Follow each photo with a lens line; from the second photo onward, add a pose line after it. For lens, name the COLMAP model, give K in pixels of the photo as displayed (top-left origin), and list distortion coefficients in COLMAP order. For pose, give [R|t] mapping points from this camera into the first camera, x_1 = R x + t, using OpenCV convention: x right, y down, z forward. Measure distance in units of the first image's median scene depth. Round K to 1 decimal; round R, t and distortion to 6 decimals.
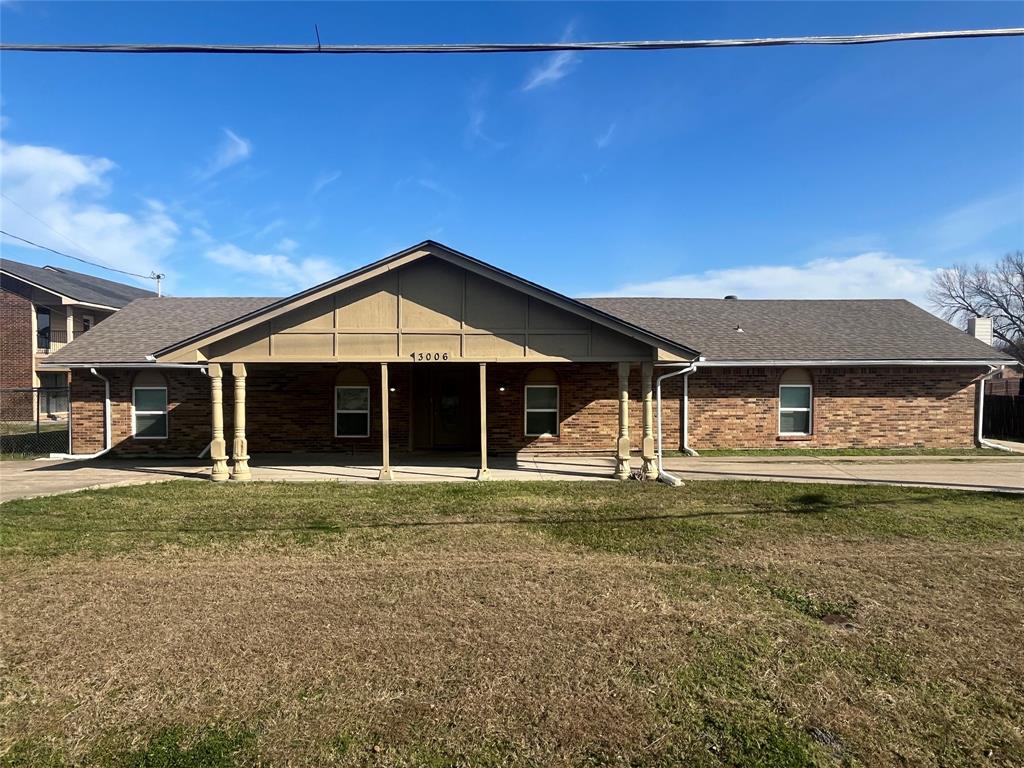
lens RADIAL K [[663.6, 0, 512.0], [0, 663.6, 384.0], [0, 0, 1]] dist [0.001947, 0.001267]
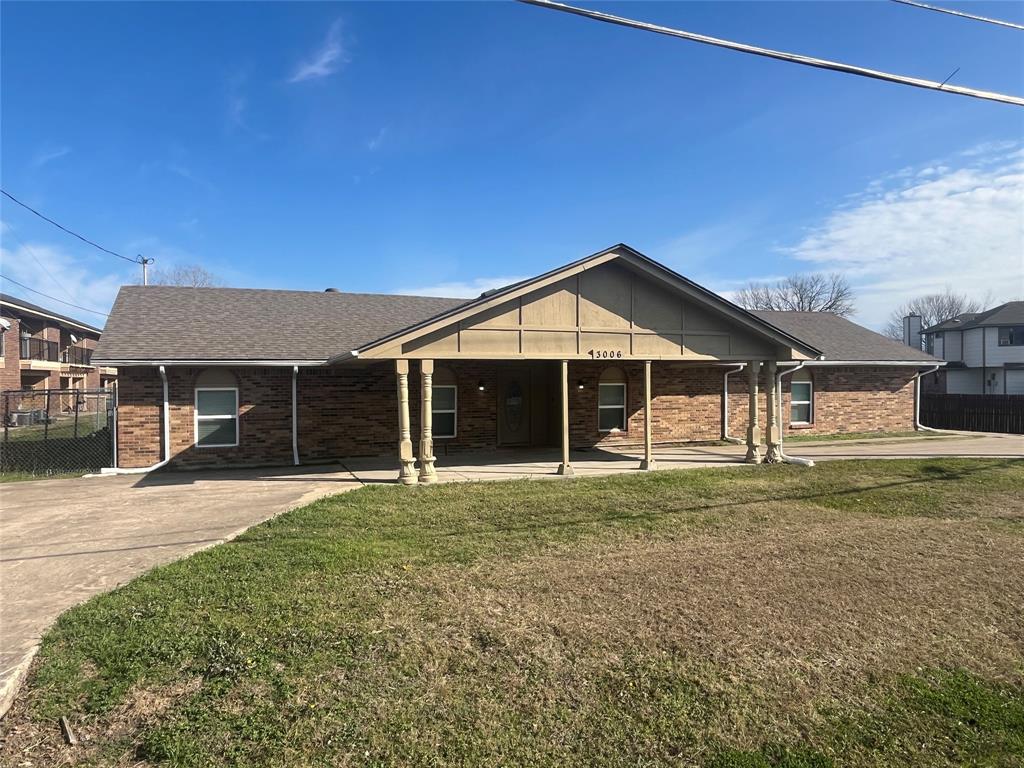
lens RADIAL K [[663.6, 0, 512.0], [0, 663.6, 384.0], [0, 0, 1]] dist [0.001947, 0.001267]
pose [[0.946802, -0.006391, 0.321753, -0.450602], [0.008430, 0.999952, -0.004942, 0.007032], [-0.321706, 0.007392, 0.946811, 0.043277]]
